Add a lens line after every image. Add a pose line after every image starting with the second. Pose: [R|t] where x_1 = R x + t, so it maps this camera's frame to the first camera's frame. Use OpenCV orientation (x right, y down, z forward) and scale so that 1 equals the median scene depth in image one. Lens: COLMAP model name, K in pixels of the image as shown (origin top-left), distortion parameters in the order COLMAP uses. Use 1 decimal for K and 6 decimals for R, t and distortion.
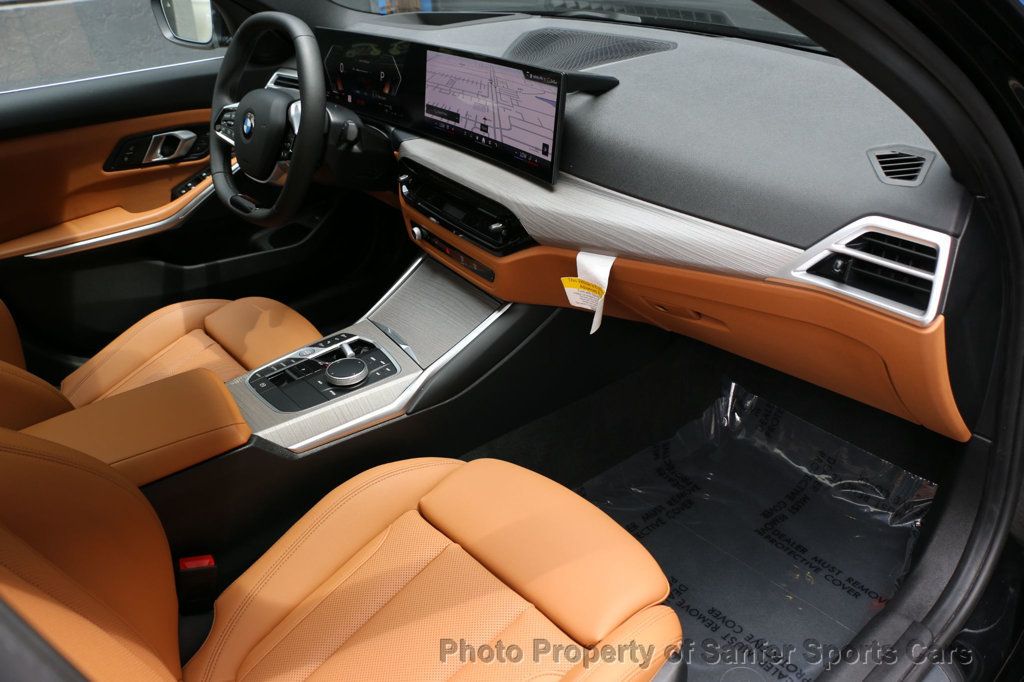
lens RADIAL K [[807.8, 0, 516.8], [0, 807.8, 359.5], [0, 0, 1]] dist [-0.169377, 0.113949]
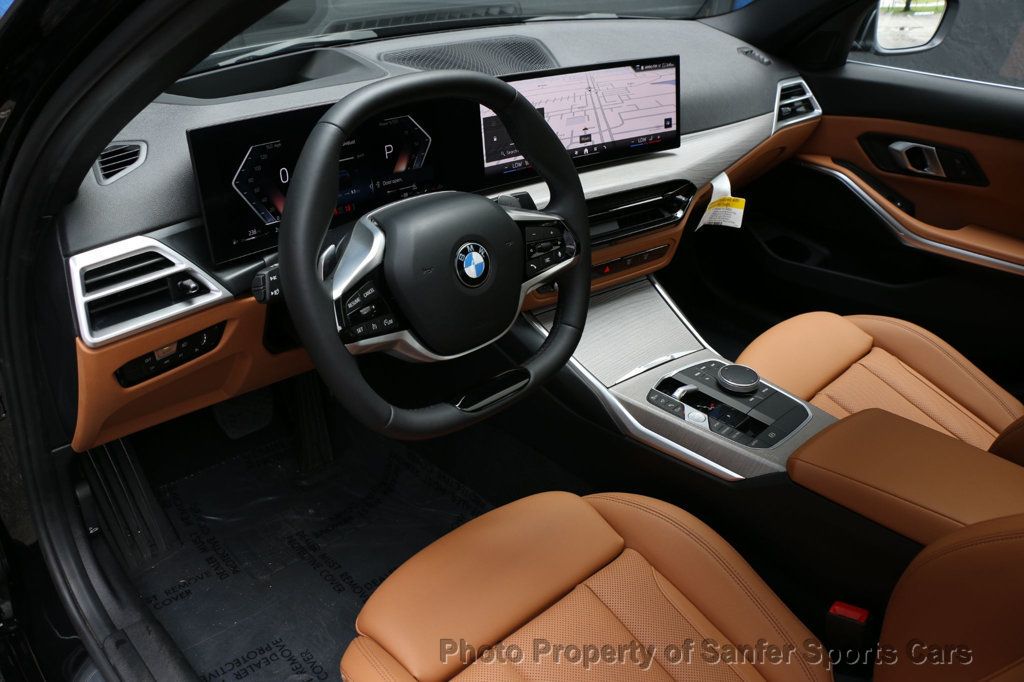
lens RADIAL K [[807.8, 0, 516.8], [0, 807.8, 359.5], [0, 0, 1]] dist [-0.169377, 0.113949]
pose [[-0.060430, -0.473454, 0.878743, -1.077568], [0.488686, 0.753597, 0.439633, -0.585205], [-0.870364, 0.455997, 0.185830, 1.063705]]
